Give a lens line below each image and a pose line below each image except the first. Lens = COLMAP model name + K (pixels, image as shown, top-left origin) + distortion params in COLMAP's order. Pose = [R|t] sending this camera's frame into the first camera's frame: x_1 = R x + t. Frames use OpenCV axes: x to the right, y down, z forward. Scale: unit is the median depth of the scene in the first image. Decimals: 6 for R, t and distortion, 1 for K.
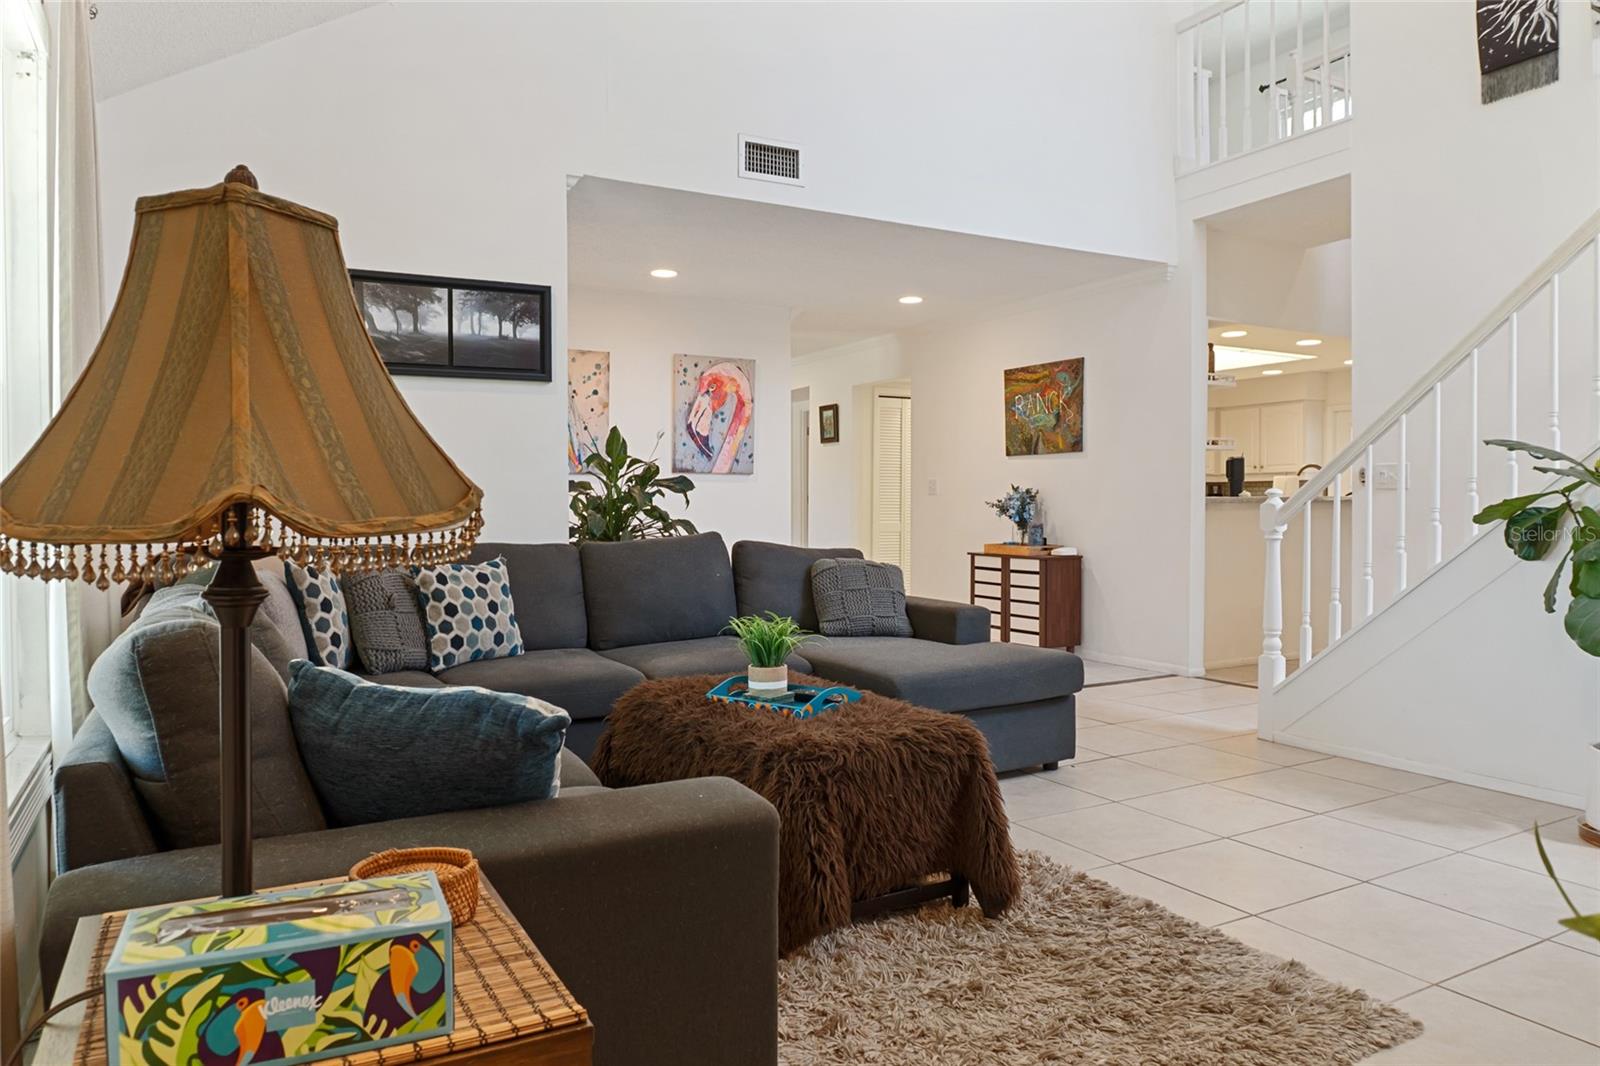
lens RADIAL K [[1079.7, 0, 797.6], [0, 1079.7, 523.8], [0, 0, 1]] dist [-0.008319, -0.006217]
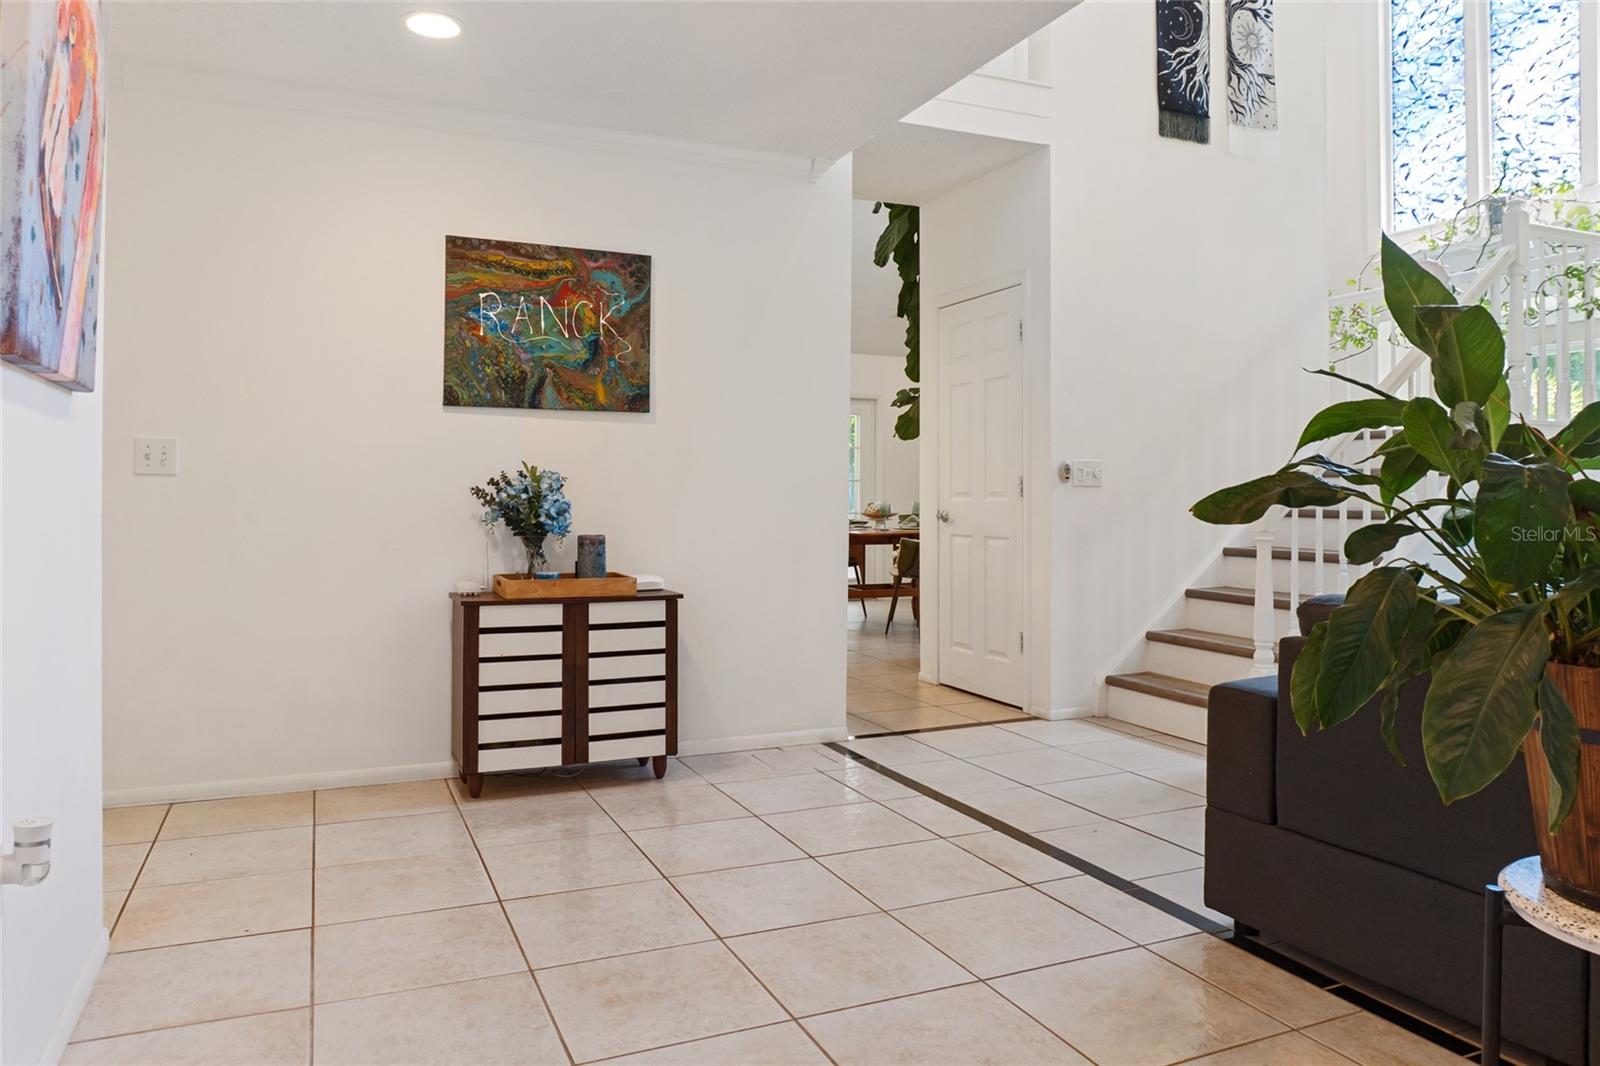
lens RADIAL K [[1079.7, 0, 793.9], [0, 1079.7, 479.2], [0, 0, 1]] dist [-0.008319, -0.006217]
pose [[0.091692, 0.026770, 0.995427, -0.310673], [0.016591, 0.999459, -0.028407, -0.011370], [-0.995649, 0.019120, 0.091199, 0.835188]]
